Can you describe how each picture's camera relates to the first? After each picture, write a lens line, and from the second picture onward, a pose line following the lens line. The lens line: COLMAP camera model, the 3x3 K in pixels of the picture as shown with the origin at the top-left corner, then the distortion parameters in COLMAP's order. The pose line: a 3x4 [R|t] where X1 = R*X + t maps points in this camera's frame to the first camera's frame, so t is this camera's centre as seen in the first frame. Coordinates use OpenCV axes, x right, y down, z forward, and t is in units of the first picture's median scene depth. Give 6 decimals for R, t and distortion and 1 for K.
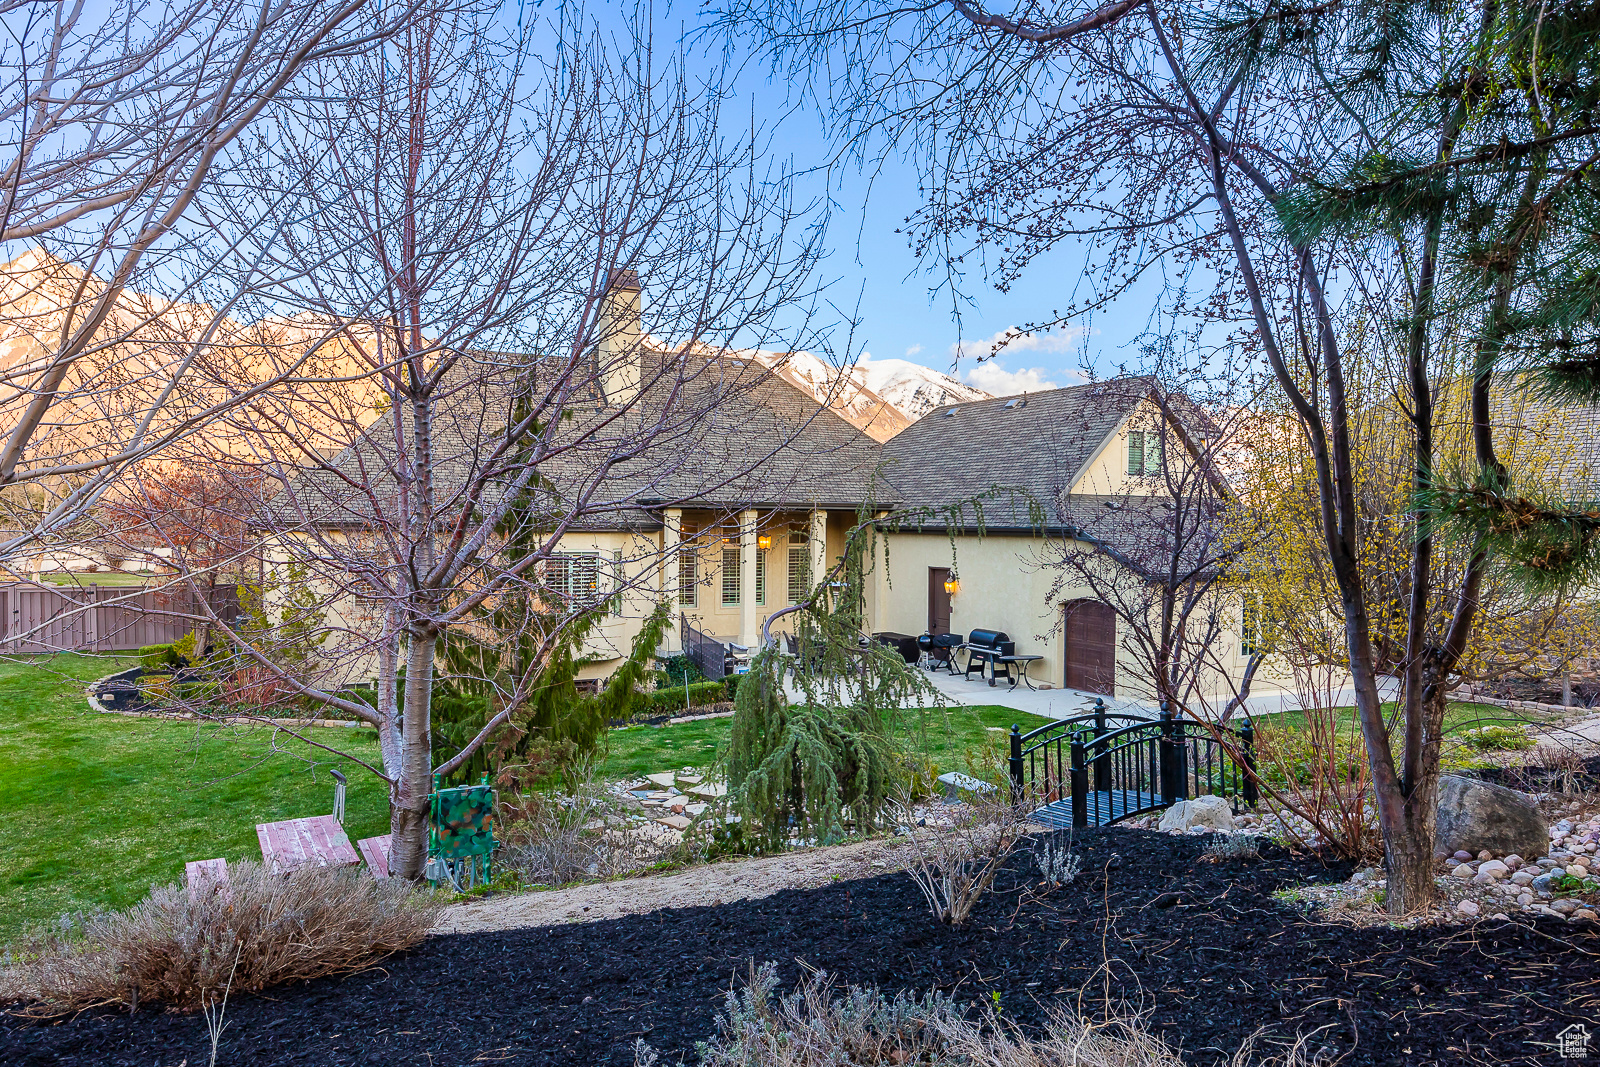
lens RADIAL K [[1144.5, 0, 800.0], [0, 1144.5, 533.5], [0, 0, 1]] dist [0.002366, 0.000101]
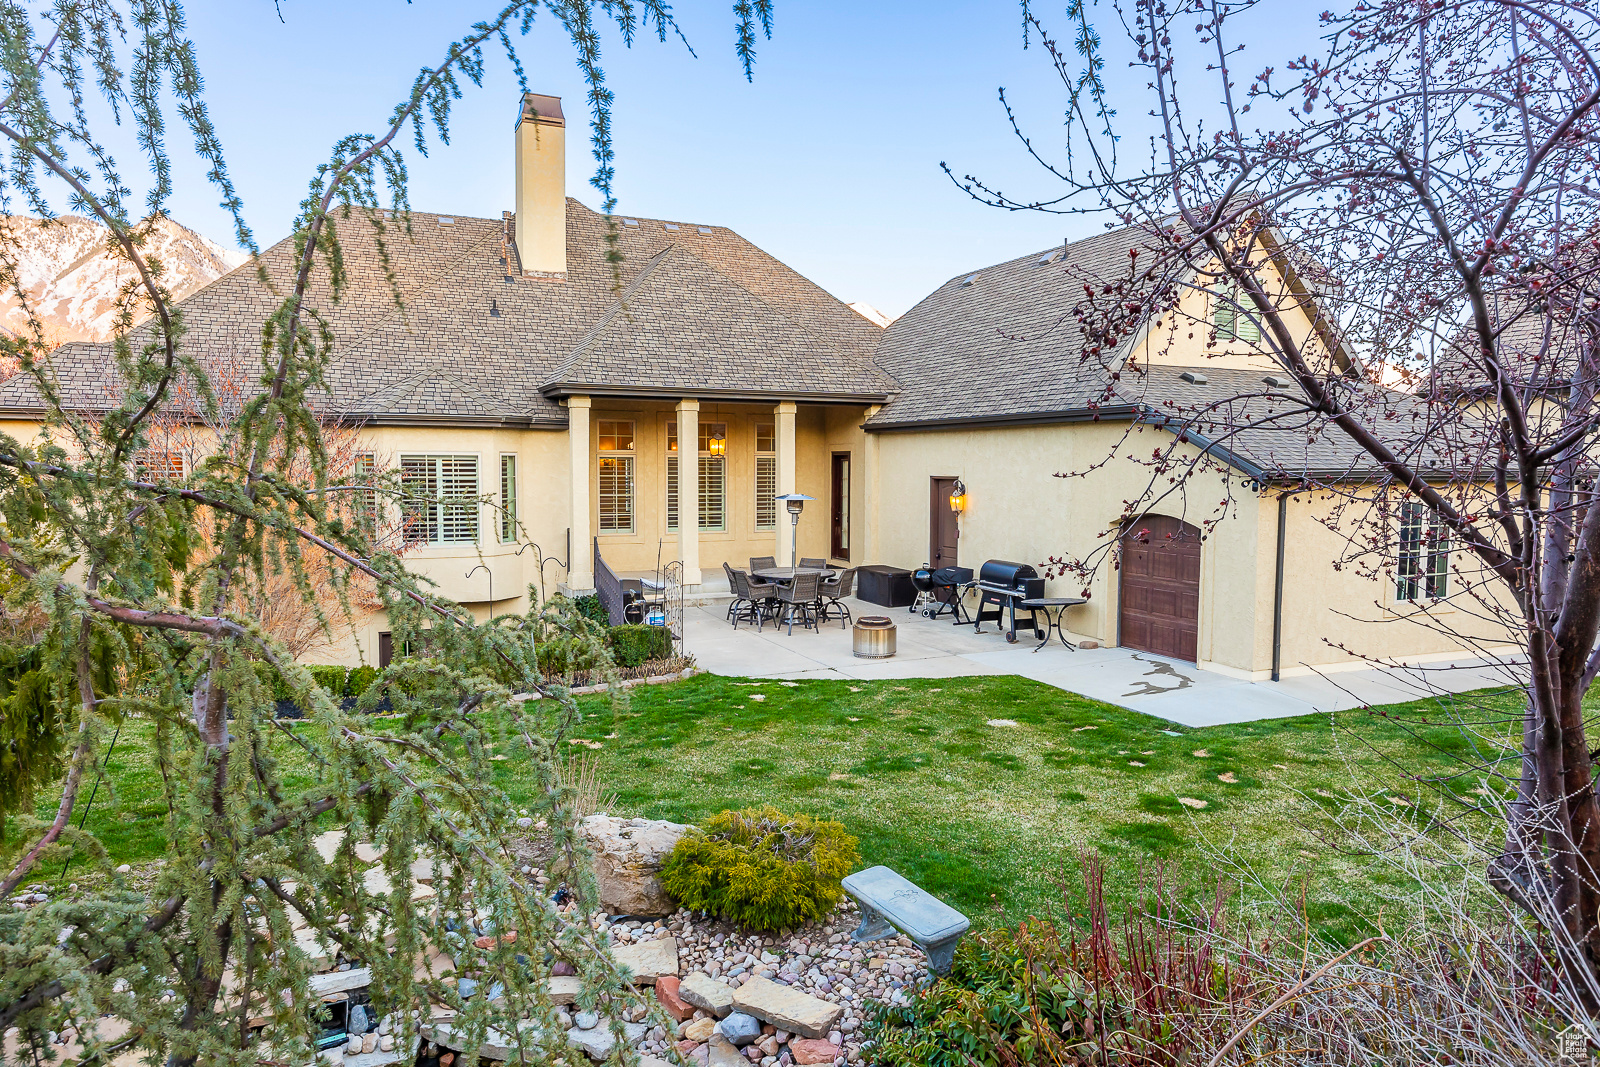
lens RADIAL K [[1068.5, 0, 800.0], [0, 1068.5, 533.5], [0, 0, 1]] dist [-0.004013, -0.000314]
pose [[0.998442, -0.000977, -0.055793, 0.070386], [0.003969, 0.998558, 0.053529, 0.030096], [0.055660, -0.053667, 0.997006, 0.325079]]
